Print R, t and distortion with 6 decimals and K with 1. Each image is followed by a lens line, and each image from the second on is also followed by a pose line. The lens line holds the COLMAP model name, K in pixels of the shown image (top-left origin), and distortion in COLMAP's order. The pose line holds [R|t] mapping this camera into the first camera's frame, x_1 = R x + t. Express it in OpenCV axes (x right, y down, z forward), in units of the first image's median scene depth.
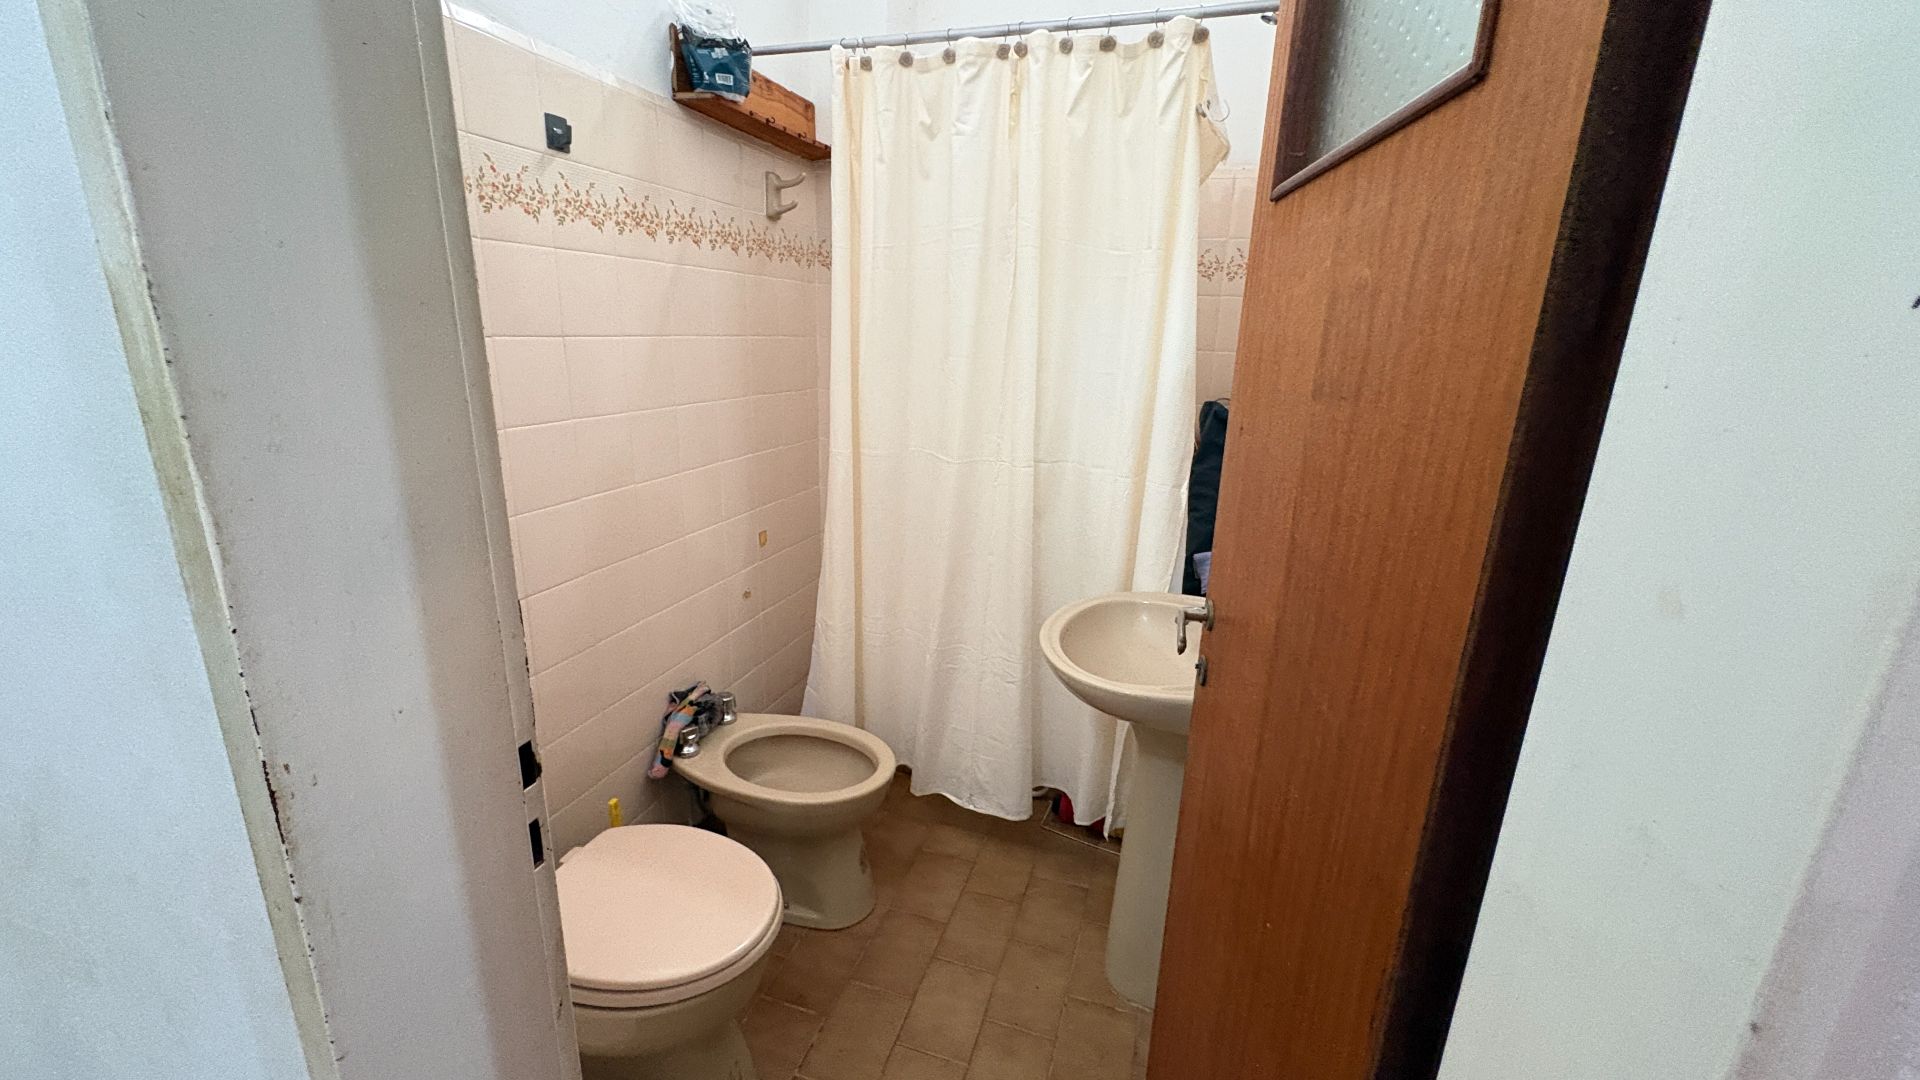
lens RADIAL K [[761.4, 0, 958.0], [0, 761.4, 537.6], [0, 0, 1]] dist [-0.000007, 0.000153]
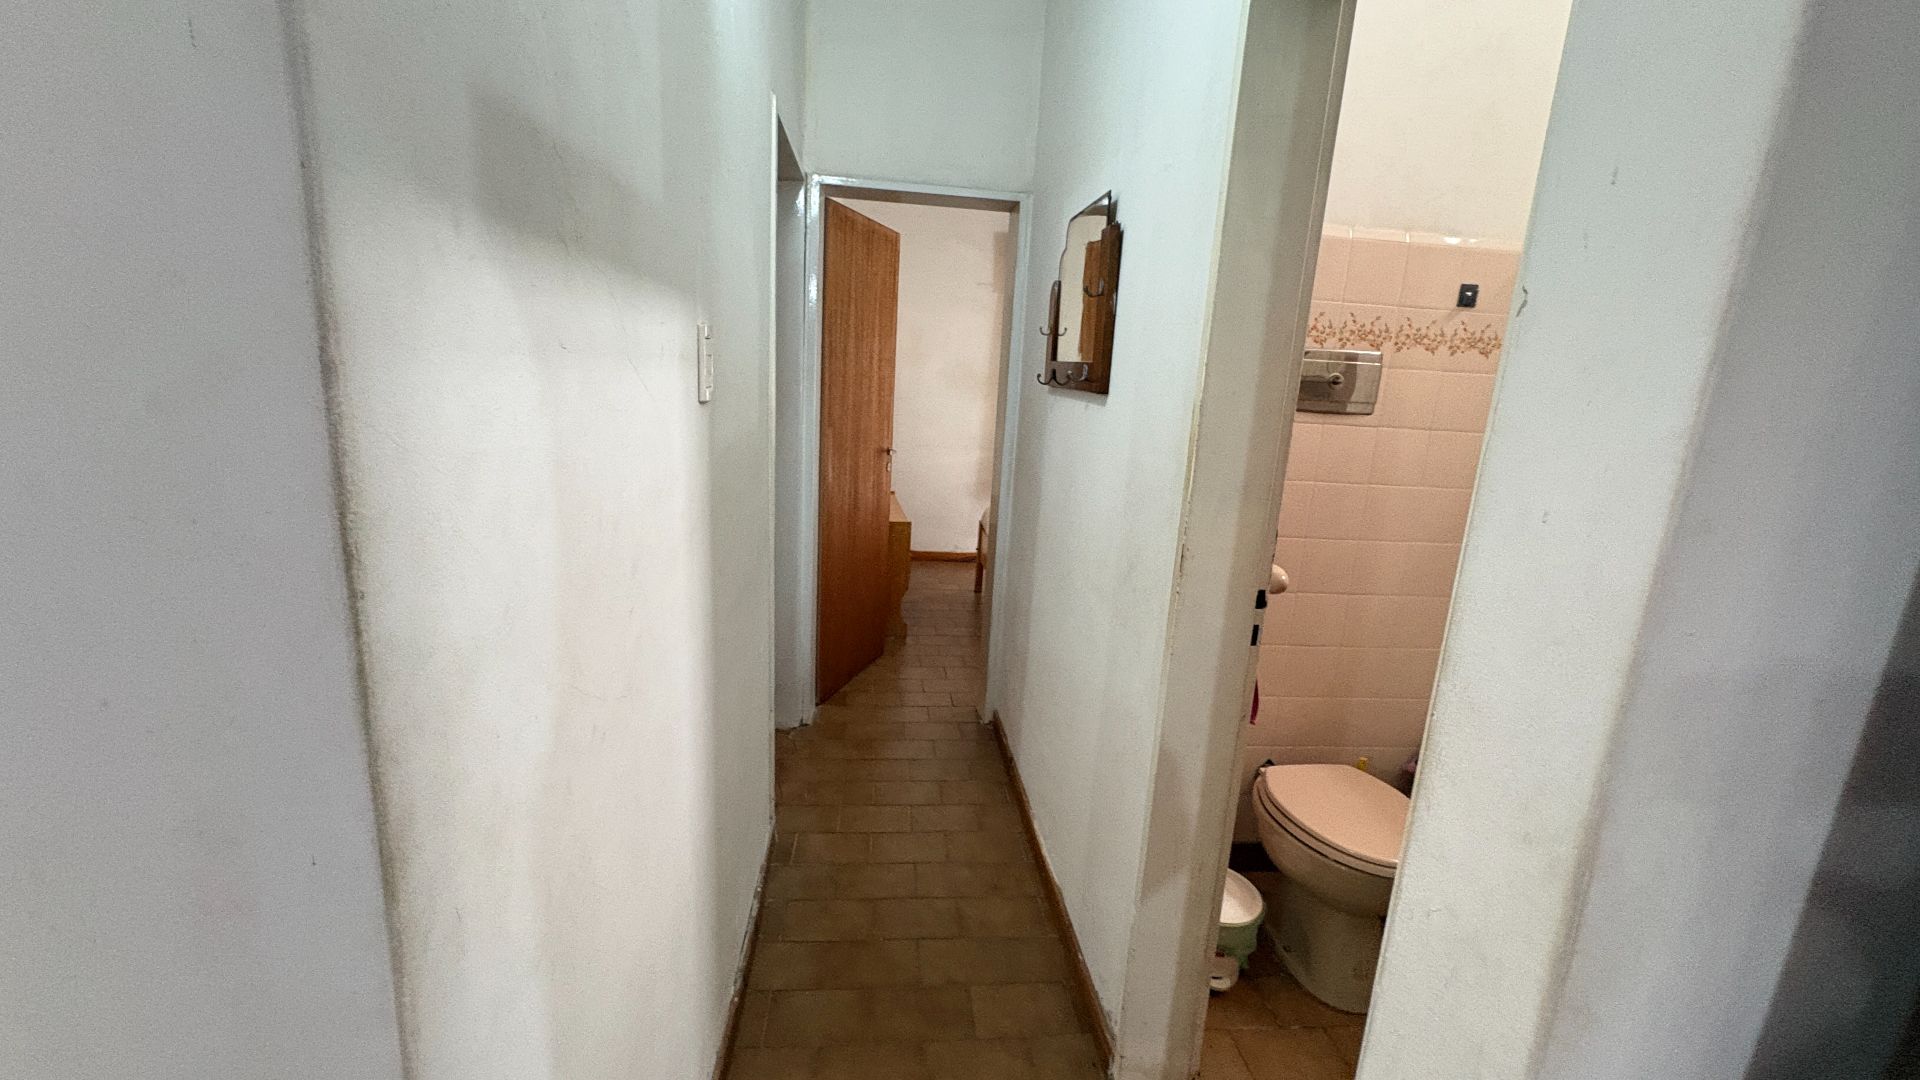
lens RADIAL K [[761.4, 0, 961.0], [0, 761.4, 541.7], [0, 0, 1]] dist [-0.000007, 0.000153]
pose [[0.408537, 0.192071, -0.892304, 0.471756], [-0.291825, 0.953781, 0.071693, 0.094862], [0.864833, 0.231107, 0.445706, -0.377533]]
